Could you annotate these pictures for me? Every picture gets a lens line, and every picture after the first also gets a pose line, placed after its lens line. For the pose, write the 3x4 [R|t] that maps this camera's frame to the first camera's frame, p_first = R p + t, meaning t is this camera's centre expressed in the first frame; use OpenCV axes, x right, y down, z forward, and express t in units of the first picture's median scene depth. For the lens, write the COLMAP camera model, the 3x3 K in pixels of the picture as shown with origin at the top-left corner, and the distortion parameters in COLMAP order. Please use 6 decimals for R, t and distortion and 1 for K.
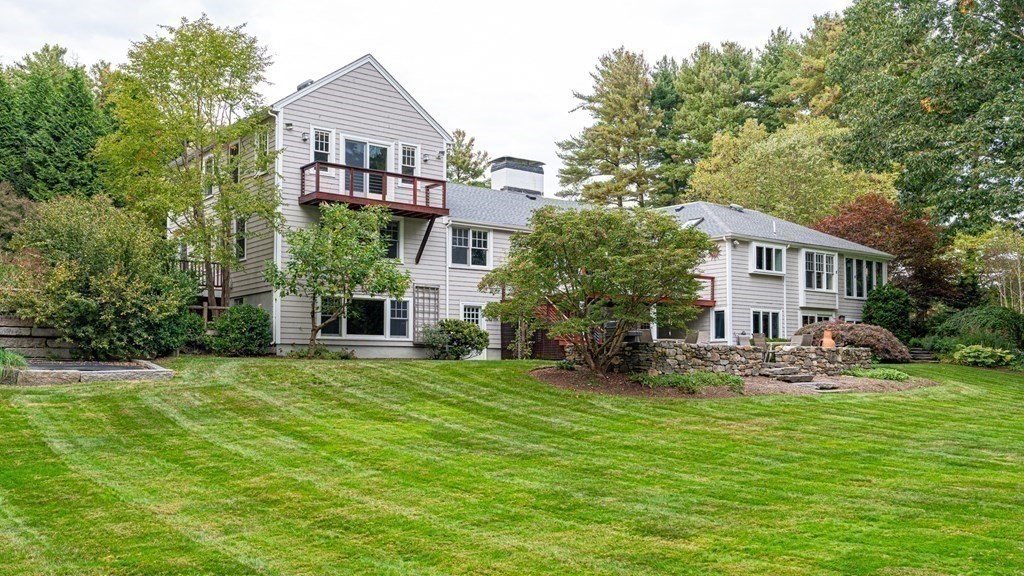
lens RADIAL K [[938.6, 0, 512.0], [0, 938.6, 288.0], [0, 0, 1]] dist [-0.000984, -0.001465]
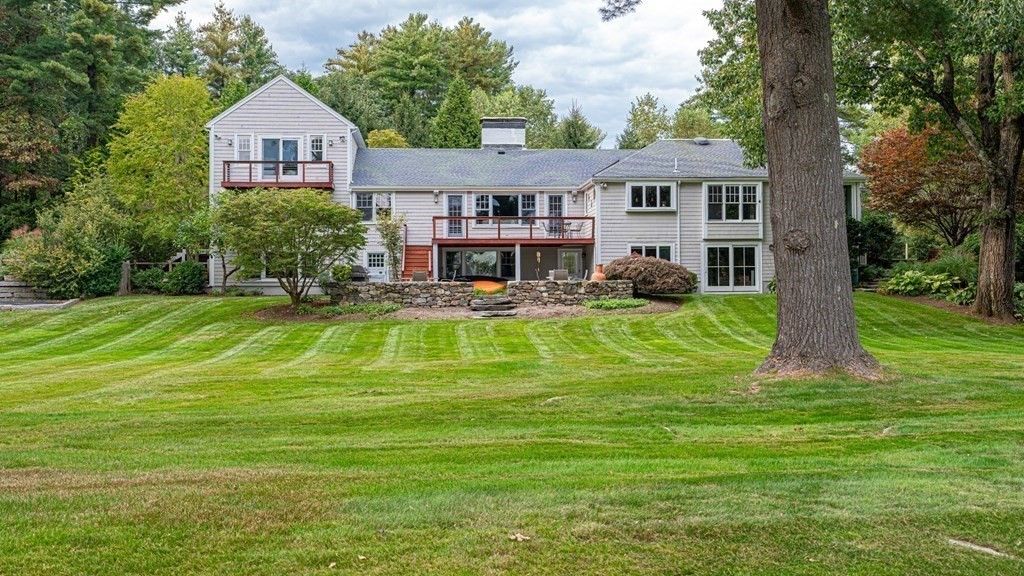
lens RADIAL K [[1122.3, 0, 512.0], [0, 1122.3, 288.0], [0, 0, 1]] dist [0.005247, 0.003259]
pose [[0.825205, -0.014522, -0.564647, 0.980000], [0.056939, 0.996716, 0.057578, -0.011082], [0.561956, -0.079664, 0.823322, -0.170315]]
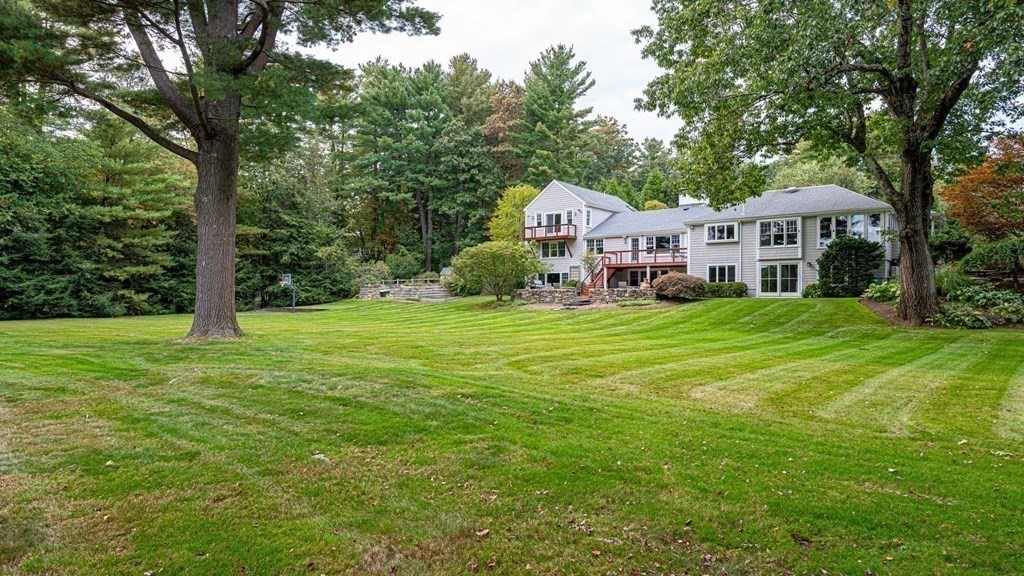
lens RADIAL K [[617.7, 0, 512.0], [0, 617.7, 288.0], [0, 0, 1]] dist [-0.001110, -0.000050]
pose [[0.195509, -0.015734, -0.980576, 1.406375], [0.077535, 0.996990, -0.000539, 0.041440], [0.977632, -0.075923, 0.196140, 0.493994]]
